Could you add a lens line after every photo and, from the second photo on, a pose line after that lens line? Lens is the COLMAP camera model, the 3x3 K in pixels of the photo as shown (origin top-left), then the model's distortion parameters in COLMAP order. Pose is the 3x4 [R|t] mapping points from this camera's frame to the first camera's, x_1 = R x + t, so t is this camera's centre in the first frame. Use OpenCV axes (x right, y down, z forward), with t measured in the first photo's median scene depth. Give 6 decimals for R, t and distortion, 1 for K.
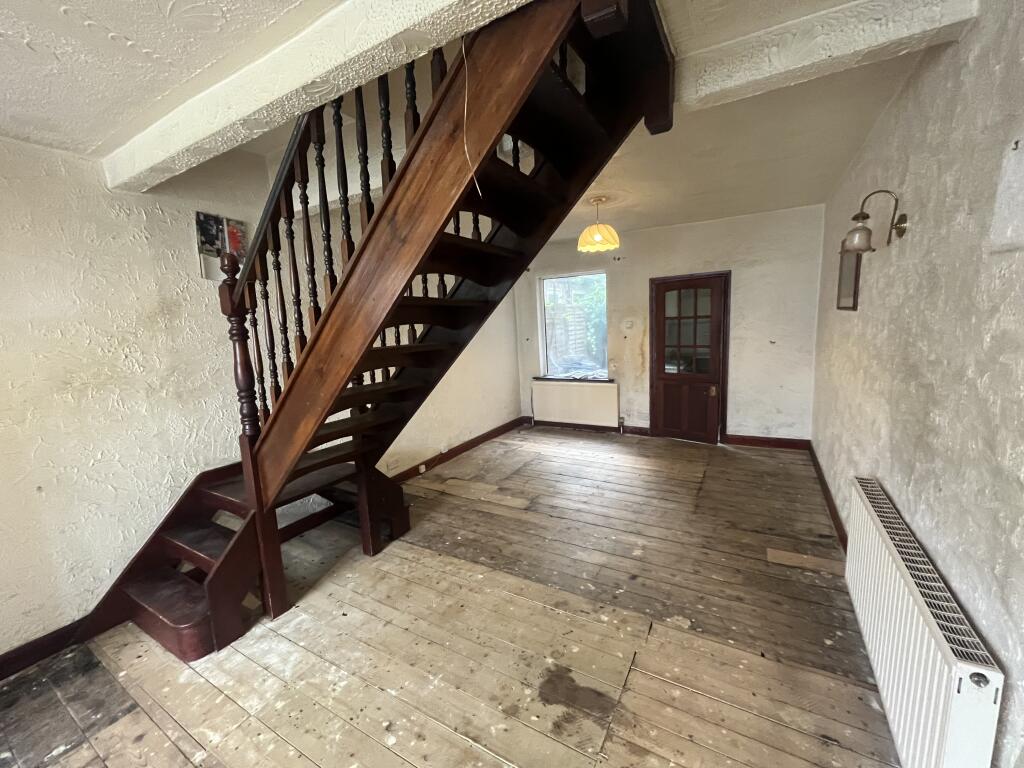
lens RADIAL K [[416.0, 0, 510.7], [0, 416.0, 385.4], [0, 0, 1]] dist [0.002035, 0.000436]
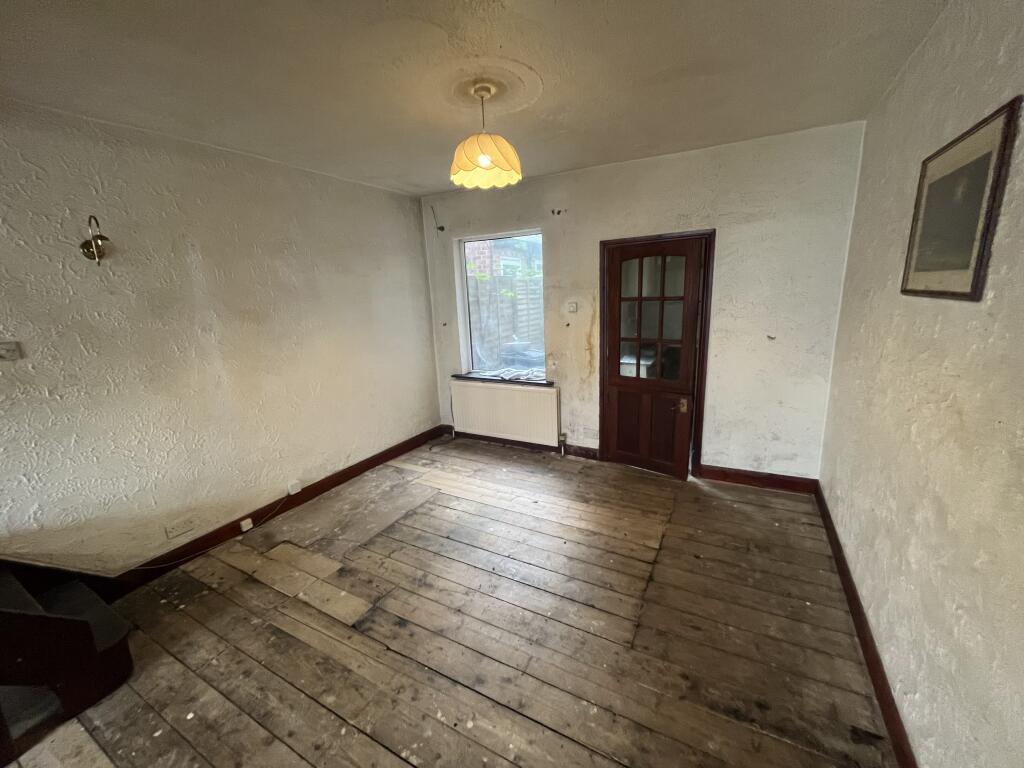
lens RADIAL K [[416.0, 0, 512.5], [0, 416.0, 384.7], [0, 0, 1]] dist [0.002035, 0.000436]
pose [[0.999612, 0.005977, 0.027193, 0.188956], [-0.007677, 0.997993, 0.062864, -0.066823], [-0.026762, -0.063049, 0.997652, 0.328523]]
